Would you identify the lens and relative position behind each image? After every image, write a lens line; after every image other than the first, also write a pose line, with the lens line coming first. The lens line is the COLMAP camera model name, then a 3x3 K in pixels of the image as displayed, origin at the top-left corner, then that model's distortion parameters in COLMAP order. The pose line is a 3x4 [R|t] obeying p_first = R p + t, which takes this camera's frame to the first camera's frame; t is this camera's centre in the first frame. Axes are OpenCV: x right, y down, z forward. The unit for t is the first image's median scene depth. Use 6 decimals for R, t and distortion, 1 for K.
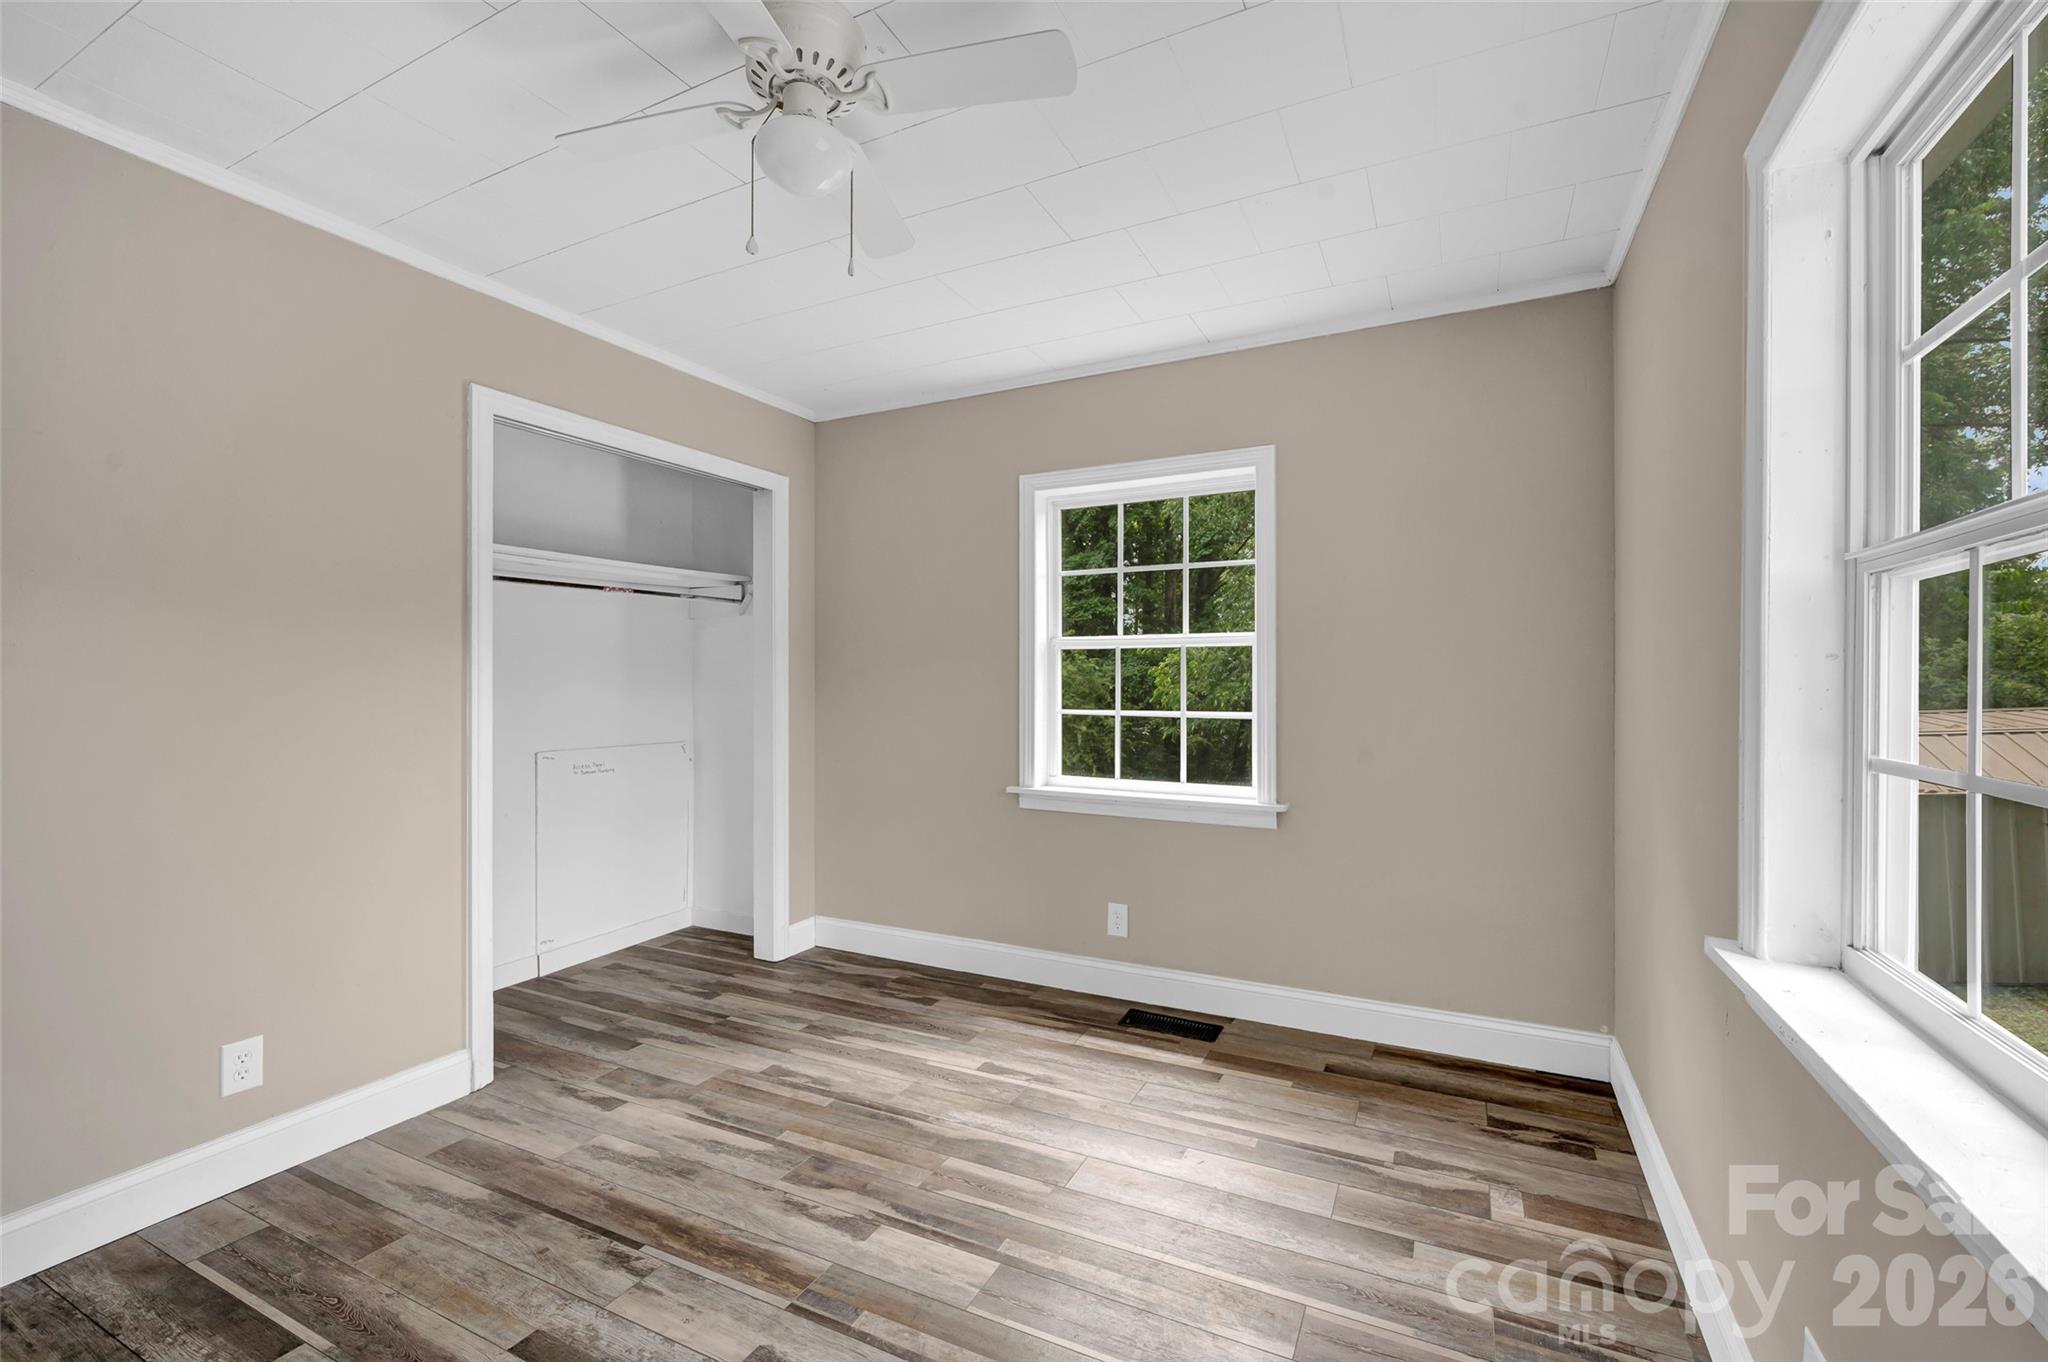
lens RADIAL K [[862.0, 0, 1024.0], [0, 862.0, 681.0], [0, 0, 1]] dist [-0.000393, 0.000100]
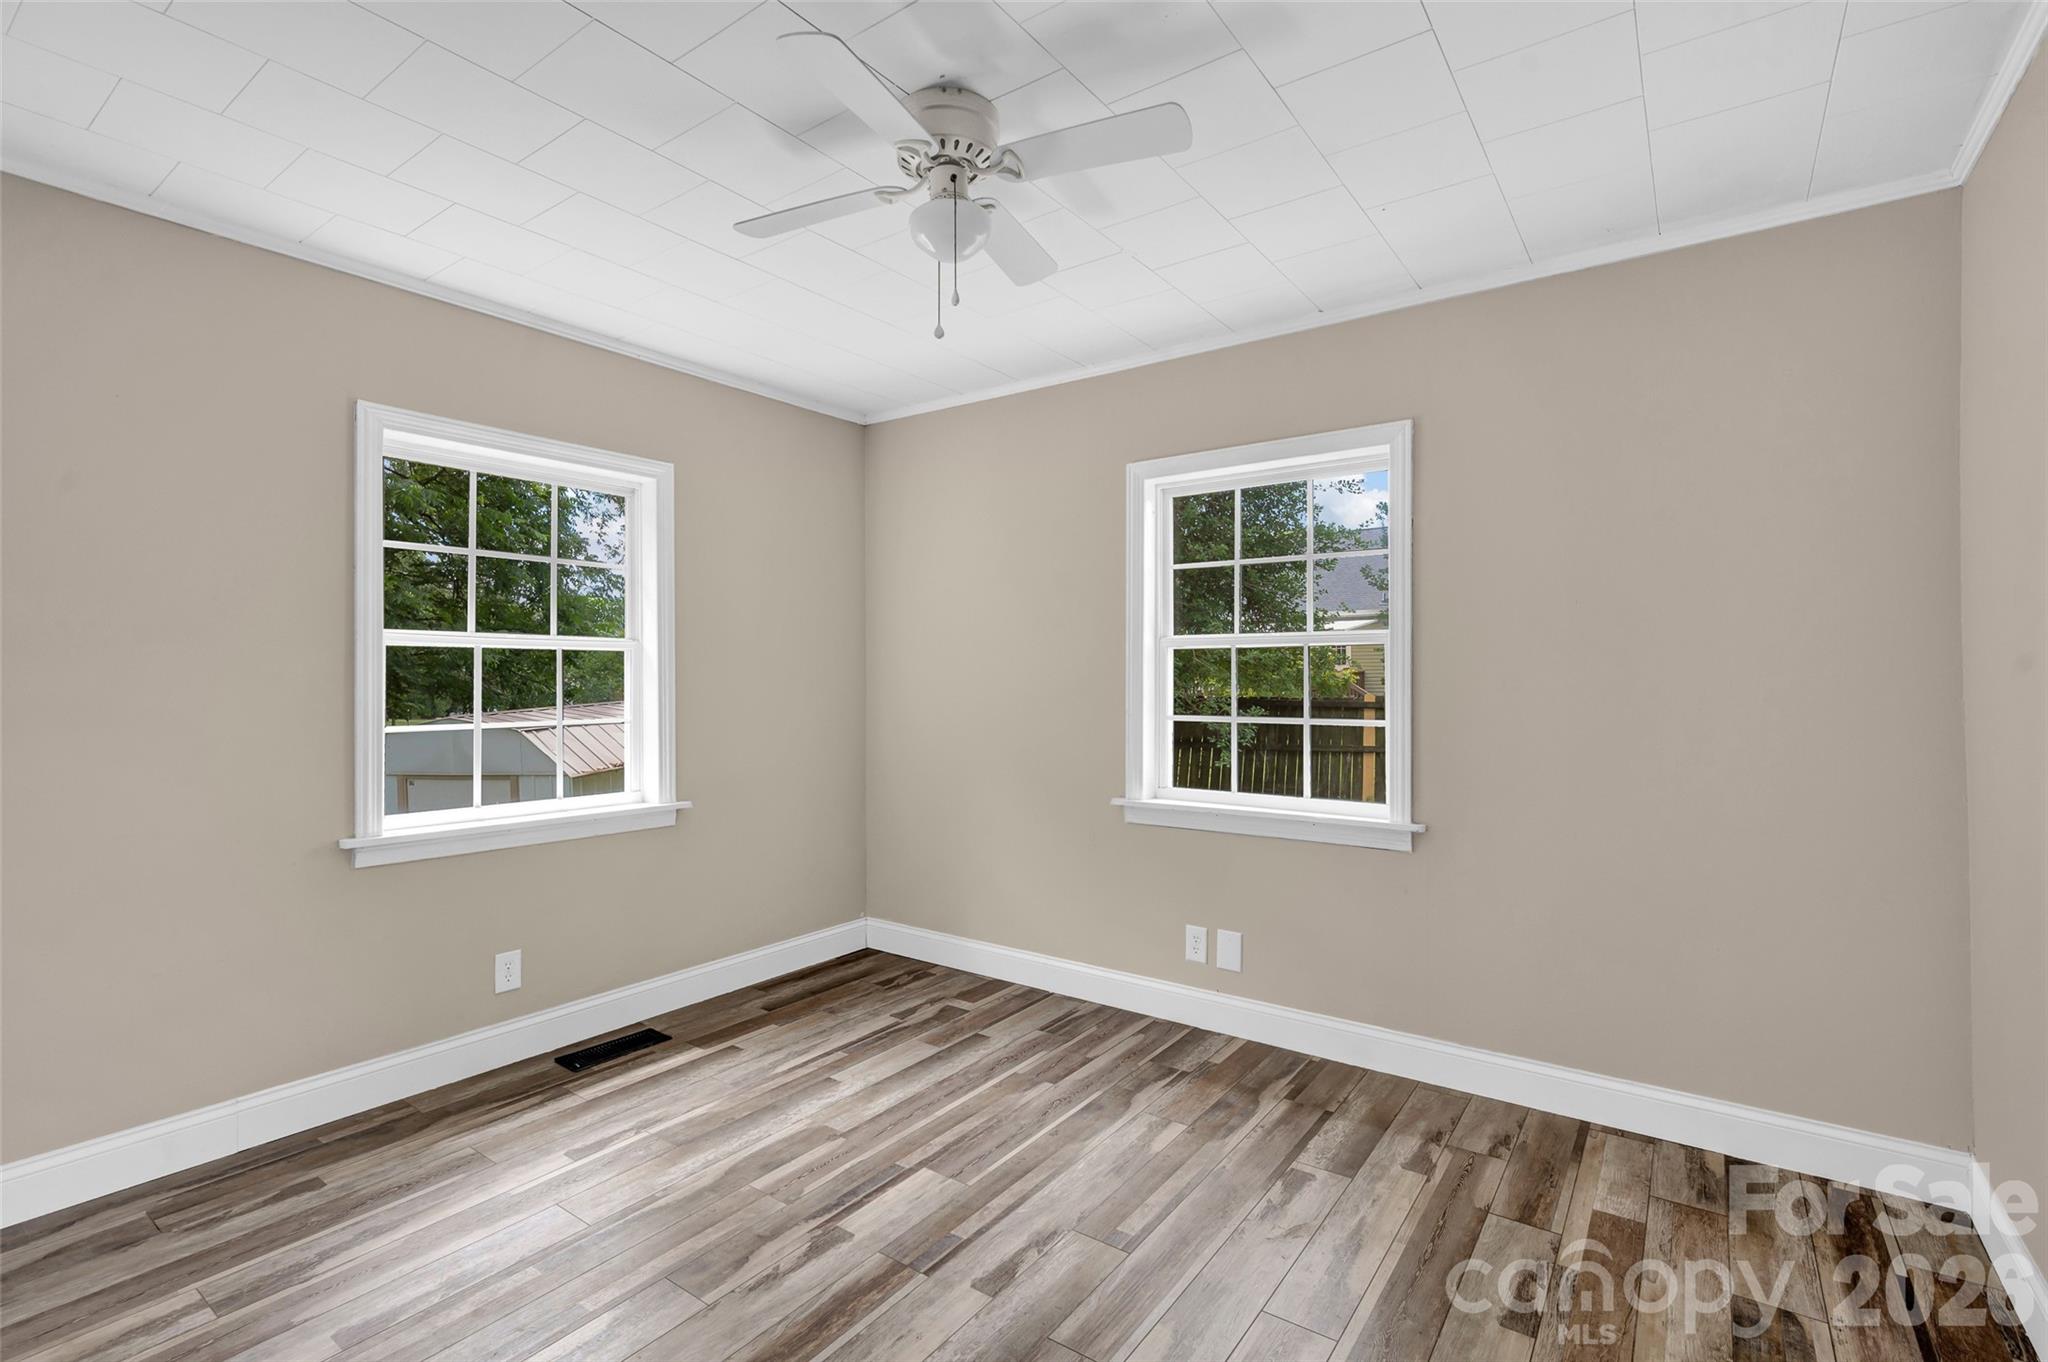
lens RADIAL K [[948.4, 0, 1024.0], [0, 948.4, 681.0], [0, 0, 1]] dist [0.001878, 0.000647]
pose [[0.161799, -0.002945, 0.986819, -0.873219], [0.001454, 0.999995, 0.002746, -0.010397], [-0.986823, 0.000990, 0.161803, 0.423711]]
